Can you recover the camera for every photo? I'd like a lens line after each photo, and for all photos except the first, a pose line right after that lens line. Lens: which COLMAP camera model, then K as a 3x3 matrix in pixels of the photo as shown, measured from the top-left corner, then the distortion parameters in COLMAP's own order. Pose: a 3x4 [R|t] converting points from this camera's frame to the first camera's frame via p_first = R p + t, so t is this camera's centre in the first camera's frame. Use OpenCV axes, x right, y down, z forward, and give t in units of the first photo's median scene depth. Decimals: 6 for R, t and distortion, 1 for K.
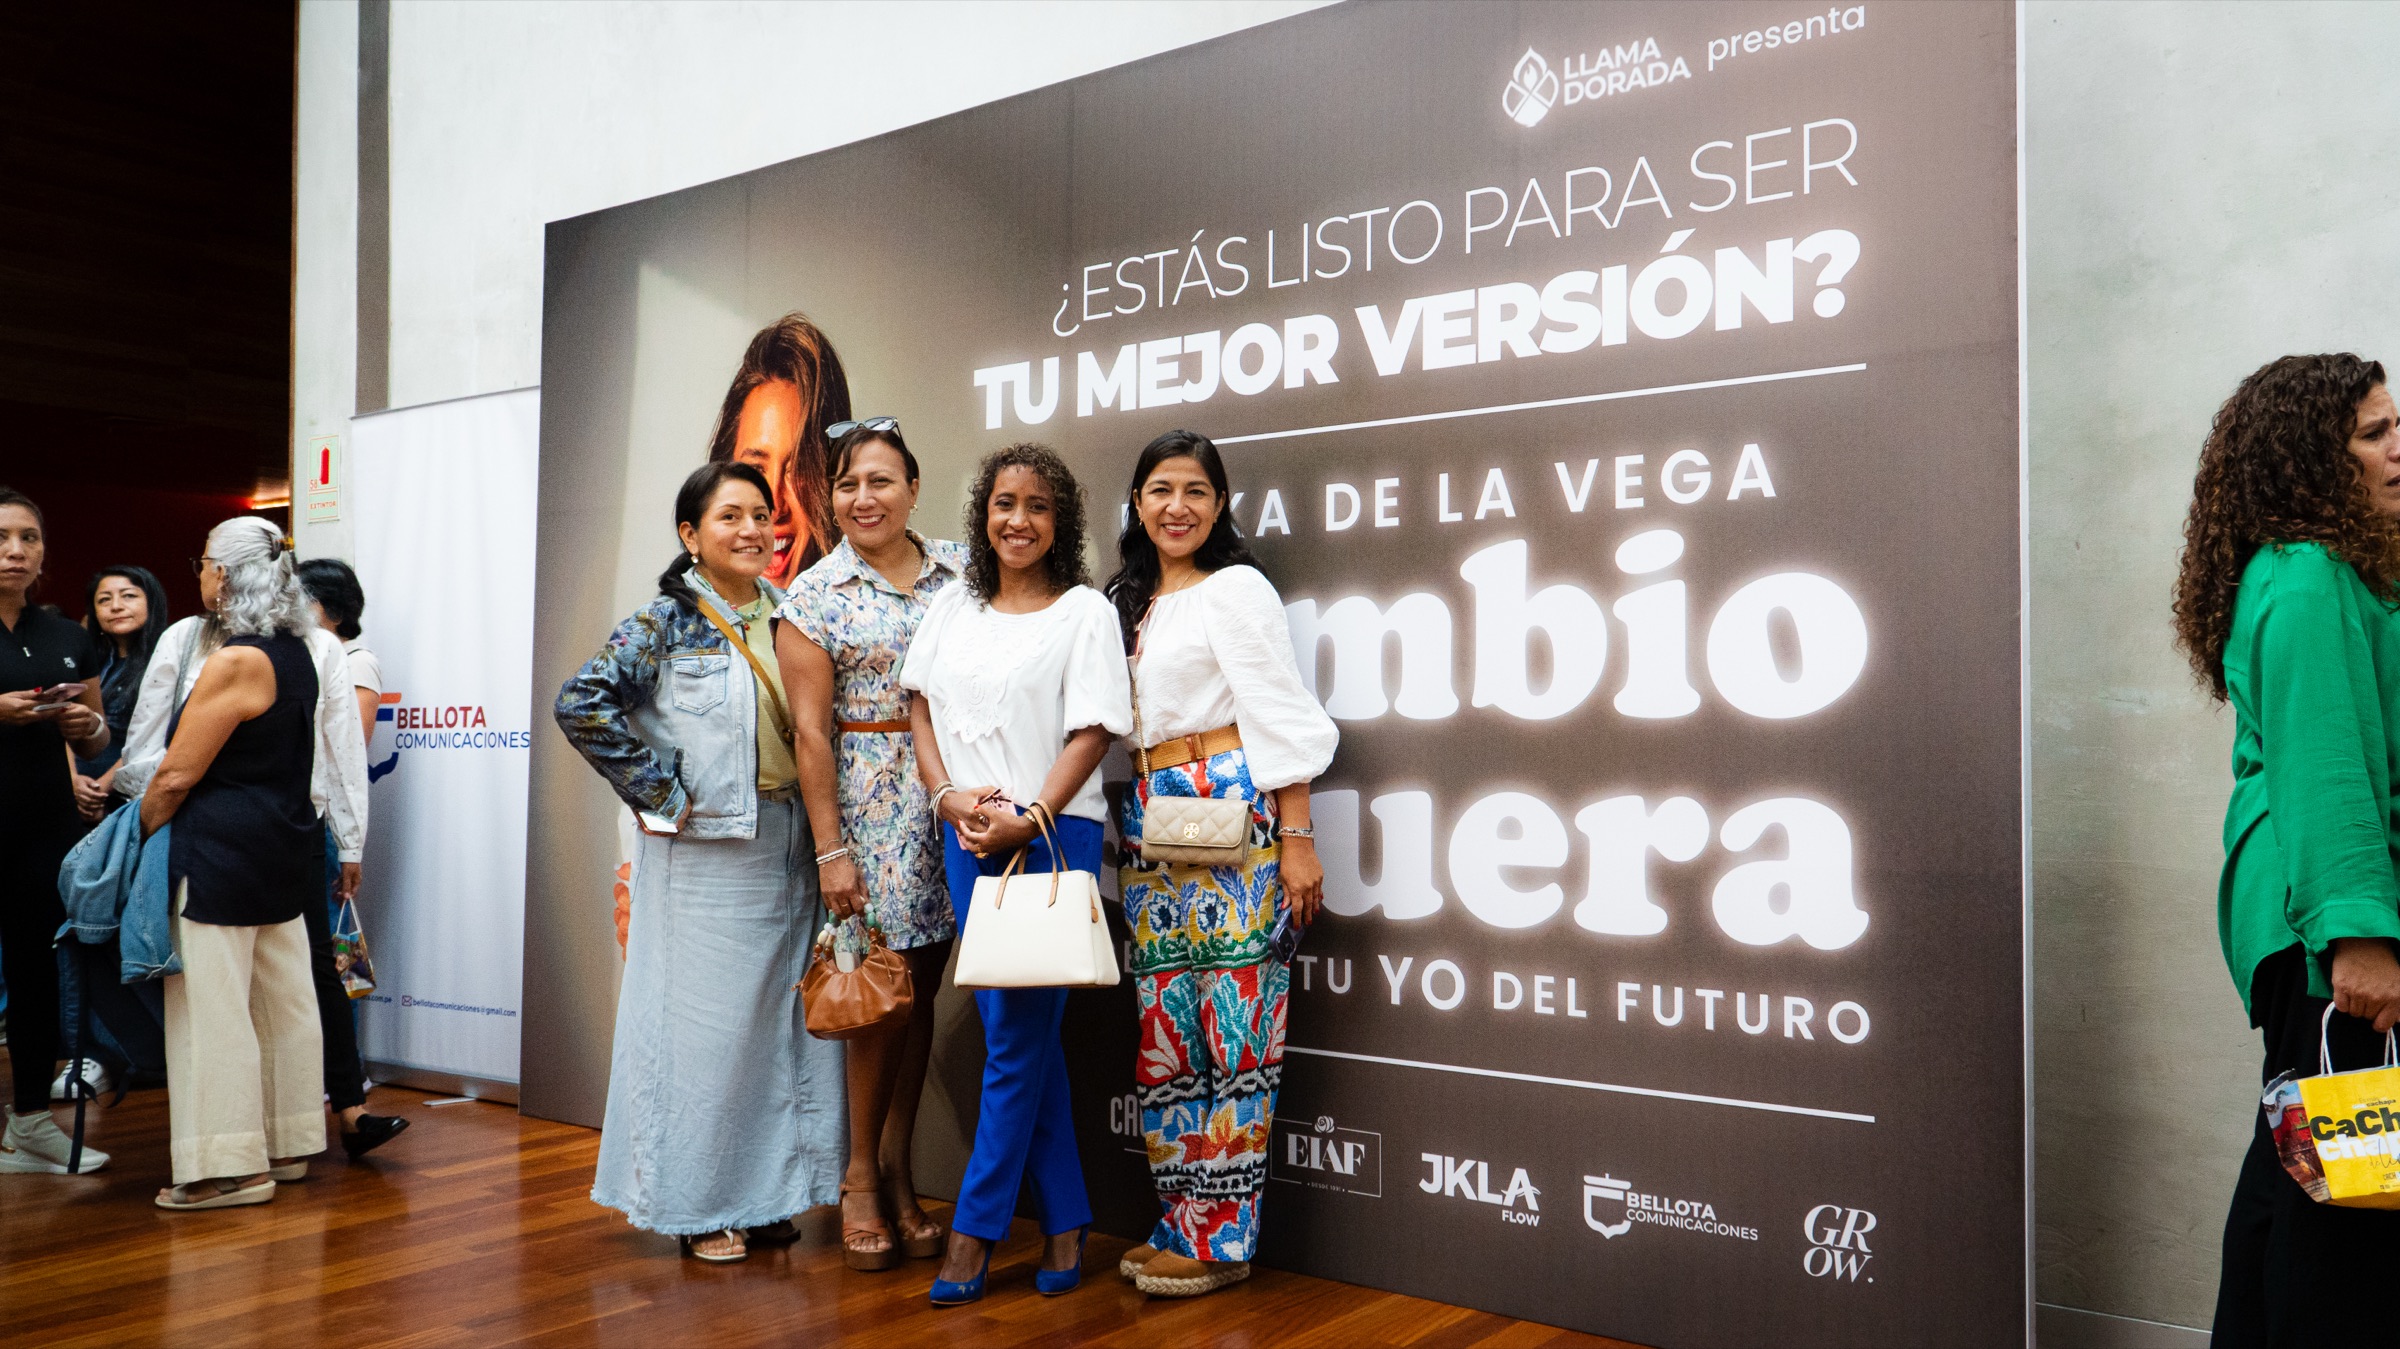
lens RADIAL K [[1878.4, 0, 1200.3], [0, 1878.4, 726.7], [0, 0, 1]] dist [-0.093074, 0.150264]
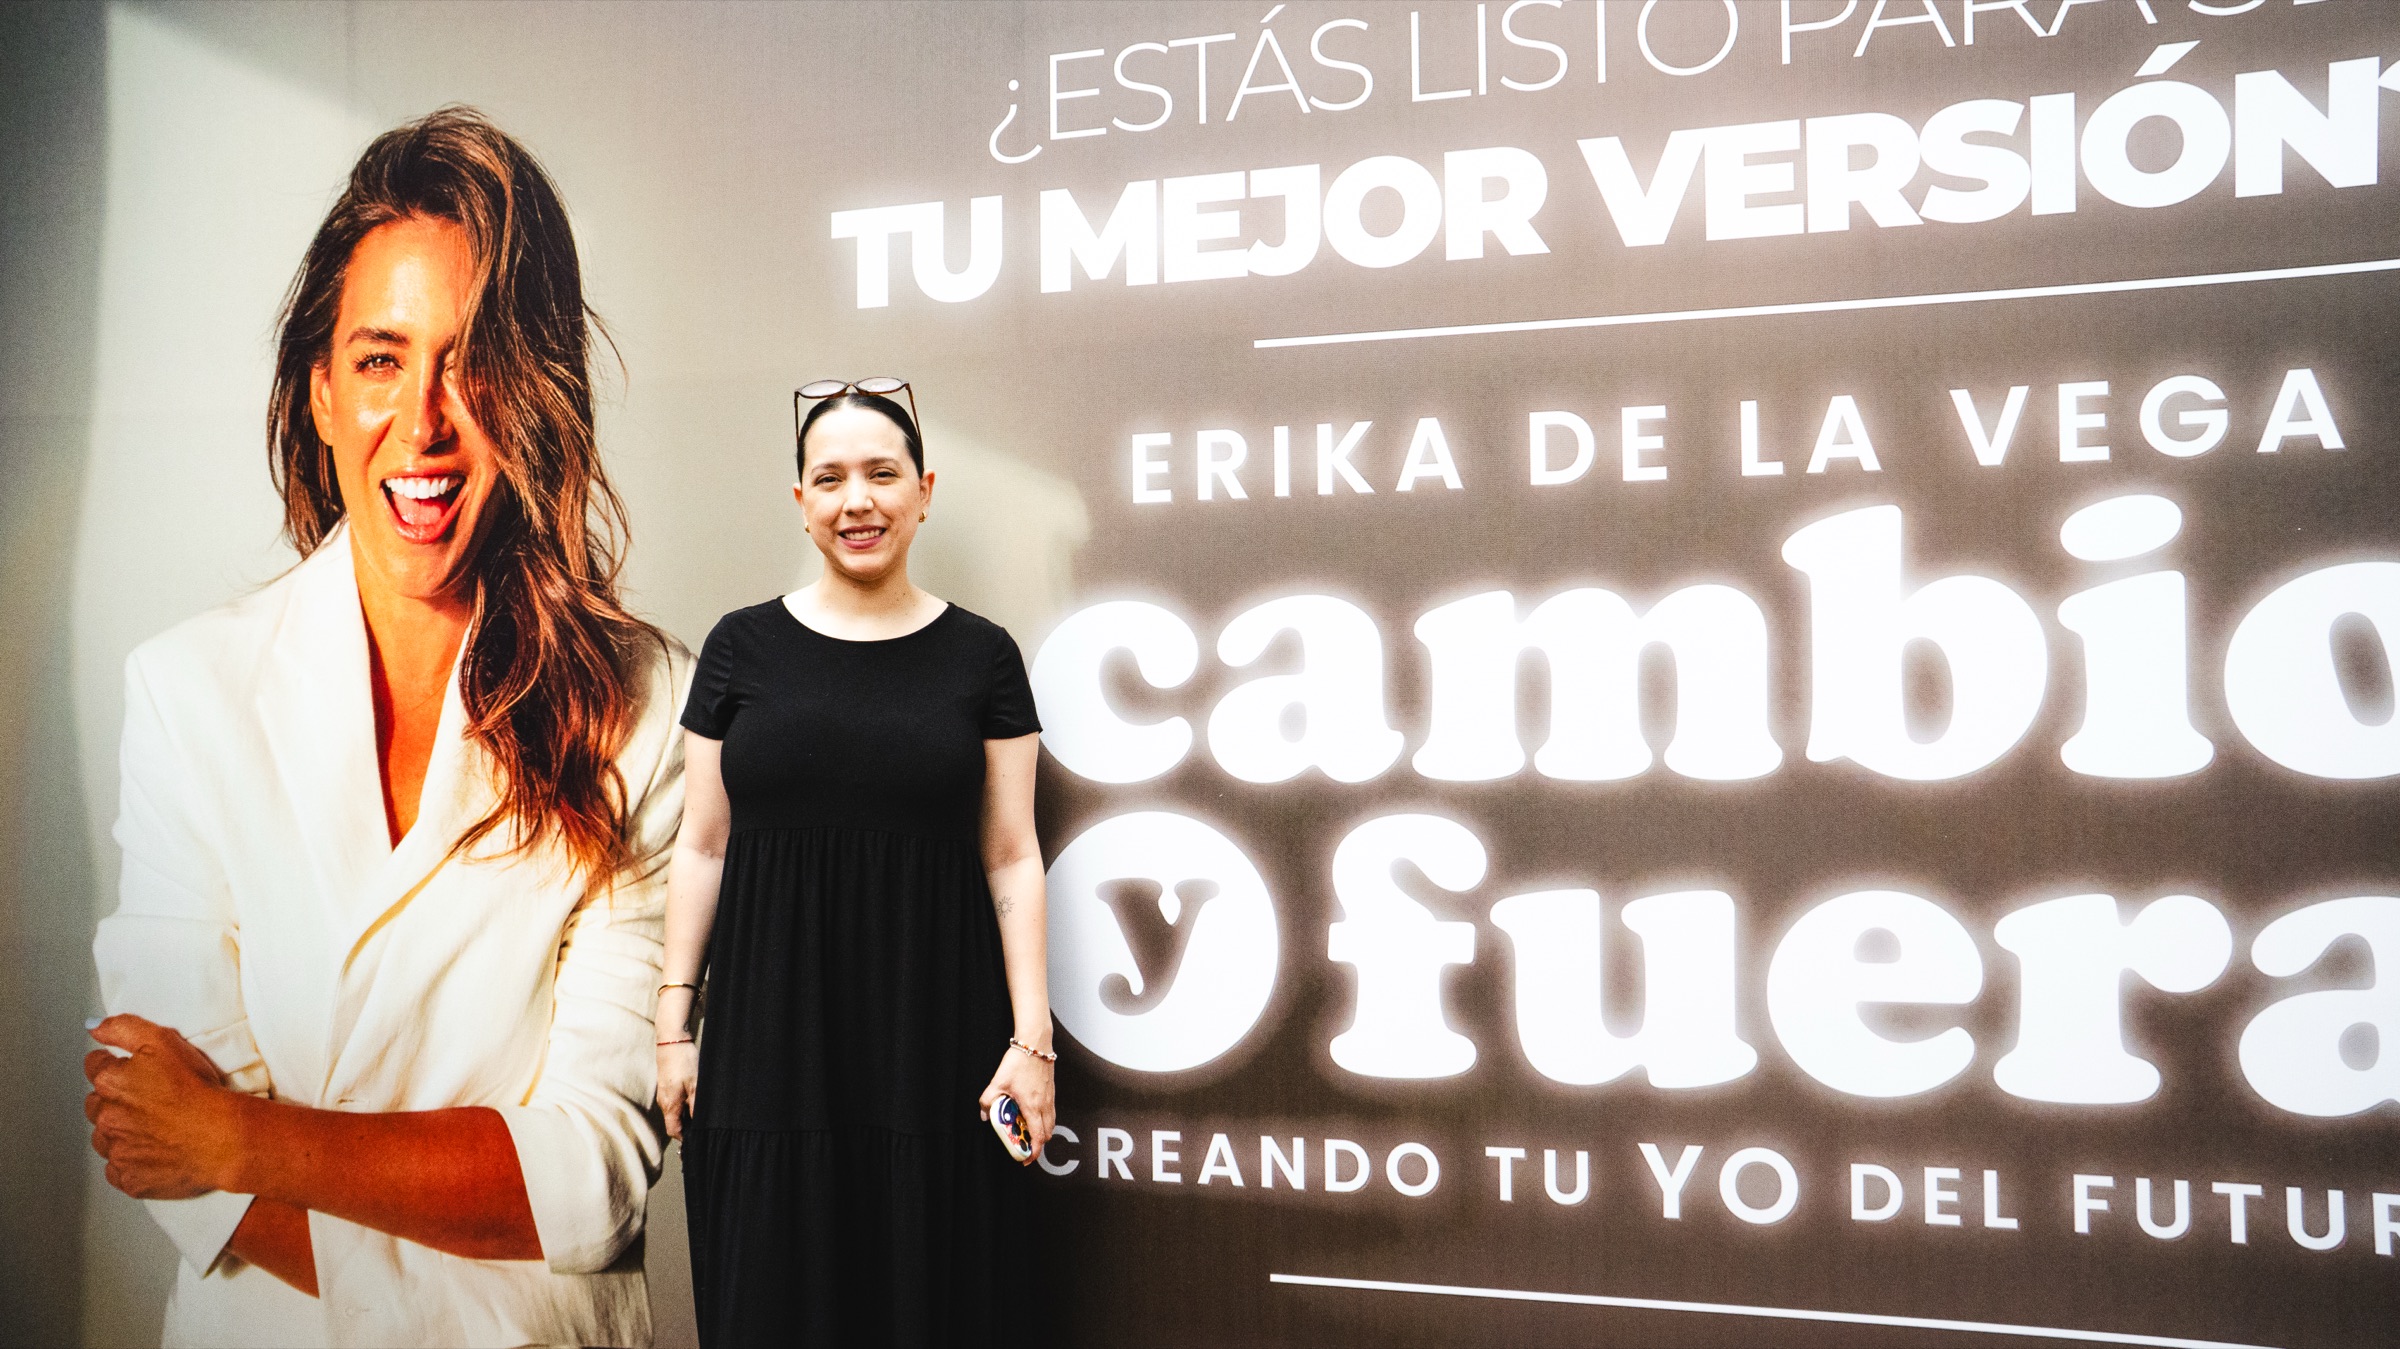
lens RADIAL K [[1878.4, 0, 1200.3], [0, 1878.4, 726.7], [0, 0, 1]] dist [-0.093074, 0.150264]
pose [[0.932886, -0.014029, 0.359899, -0.281989], [0.011524, 0.999892, 0.009103, -0.030238], [-0.359988, -0.004344, 0.932947, 0.465346]]
